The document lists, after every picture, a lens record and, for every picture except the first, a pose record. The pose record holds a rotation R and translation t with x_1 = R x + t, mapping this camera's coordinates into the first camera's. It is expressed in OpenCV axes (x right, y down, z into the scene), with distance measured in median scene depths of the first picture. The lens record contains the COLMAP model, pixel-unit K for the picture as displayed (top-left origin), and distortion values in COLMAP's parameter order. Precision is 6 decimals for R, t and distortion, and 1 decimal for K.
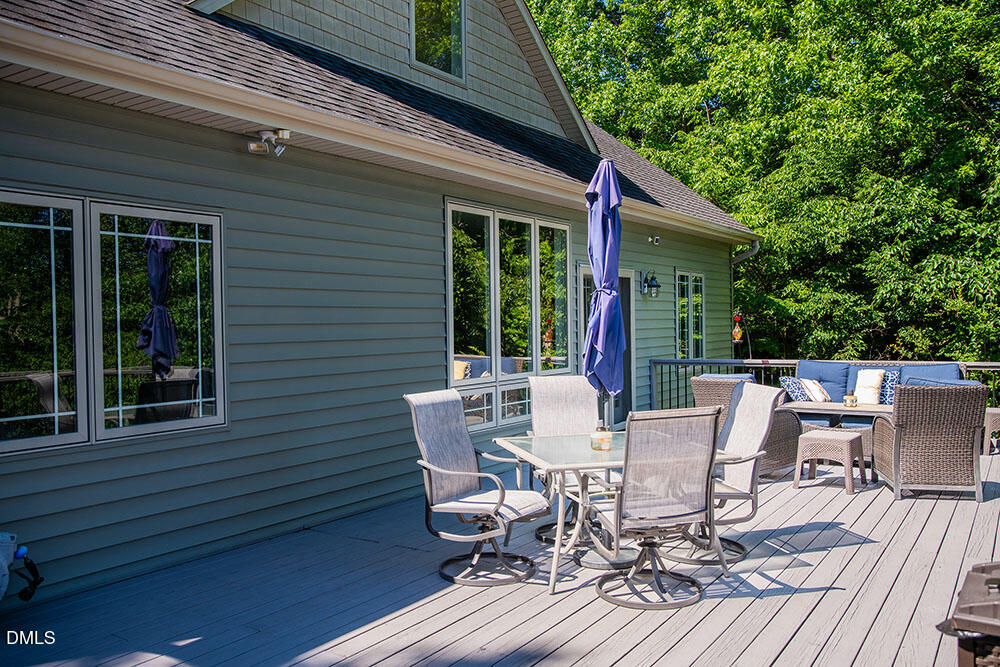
lens RADIAL K [[835.3, 0, 470.3], [0, 835.3, 335.4], [0, 0, 1]] dist [-0.069277, 0.105916]
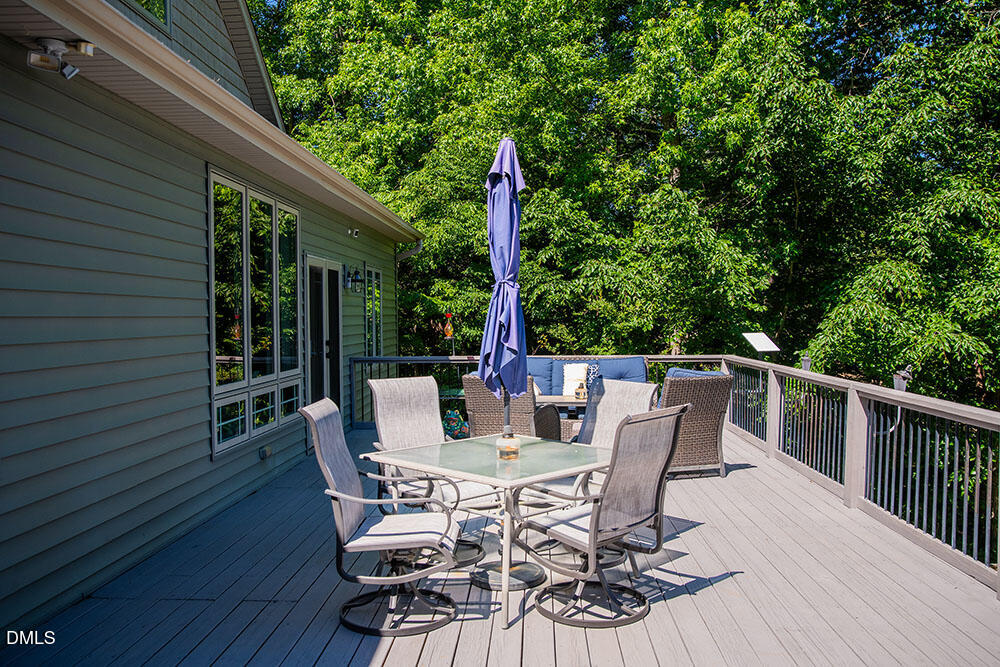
lens RADIAL K [[835.3, 0, 470.3], [0, 835.3, 335.4], [0, 0, 1]] dist [-0.069277, 0.105916]
pose [[0.854984, -0.003749, 0.518641, -0.195547], [0.002382, 0.999992, 0.003302, 0.000548], [-0.518649, -0.001588, 0.854986, 0.140004]]
